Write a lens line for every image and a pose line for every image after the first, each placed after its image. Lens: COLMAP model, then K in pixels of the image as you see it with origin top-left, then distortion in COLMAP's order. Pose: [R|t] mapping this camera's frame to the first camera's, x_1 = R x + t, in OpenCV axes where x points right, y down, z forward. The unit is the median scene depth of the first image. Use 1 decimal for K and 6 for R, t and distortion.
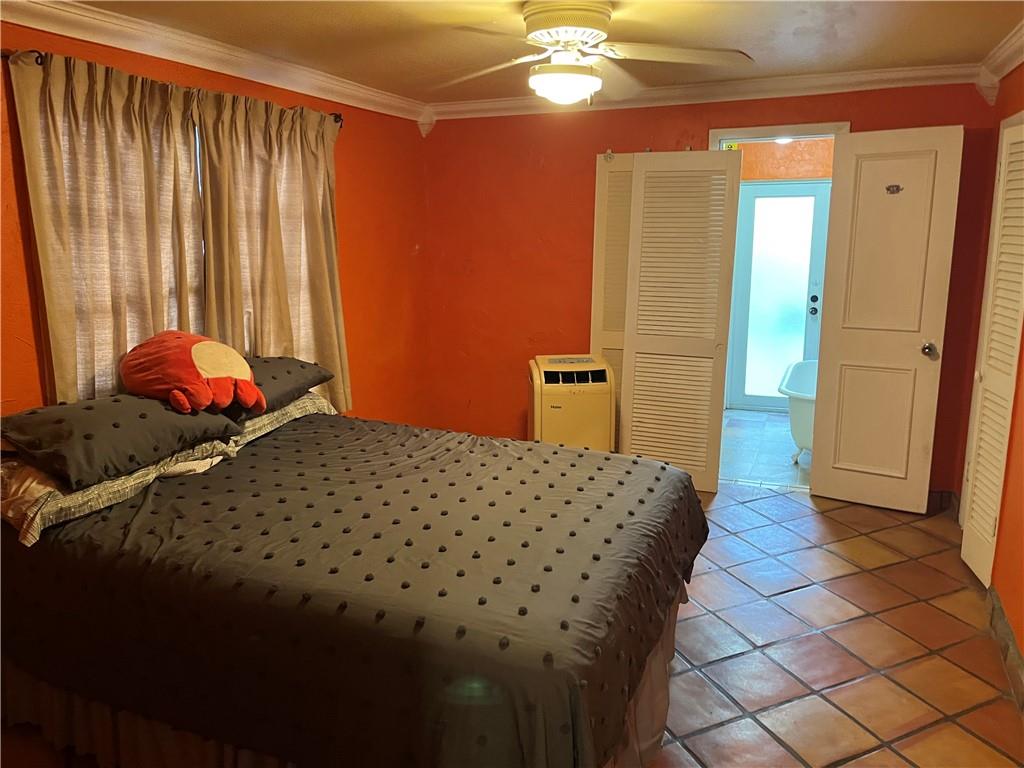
lens RADIAL K [[782.3, 0, 504.7], [0, 782.3, 392.9], [0, 0, 1]] dist [0.076769, -0.100483]
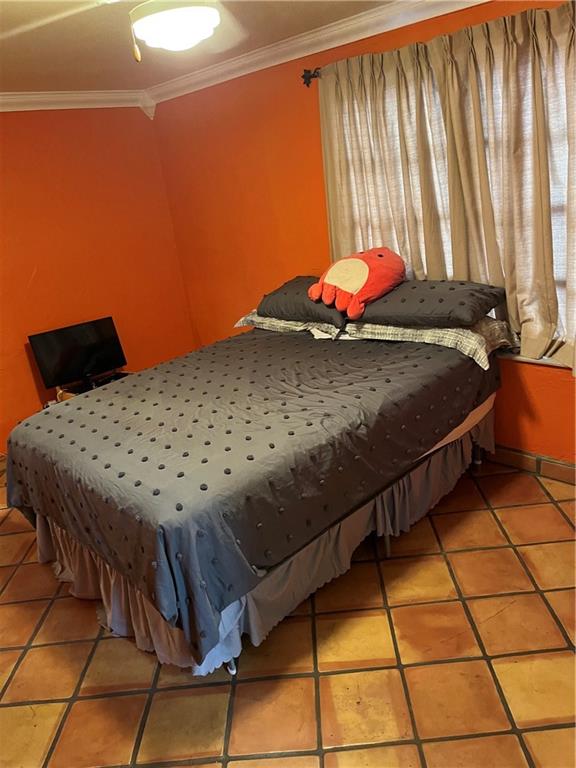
lens RADIAL K [[586.8, 0, 288.0], [0, 586.8, 384.0], [0, 0, 1]] dist [0.076769, -0.100483]
pose [[-0.388514, 0.358809, -0.848713, 0.661746], [-0.083057, 0.903683, 0.420070, -0.302591], [0.917692, 0.233695, -0.321292, 1.308964]]
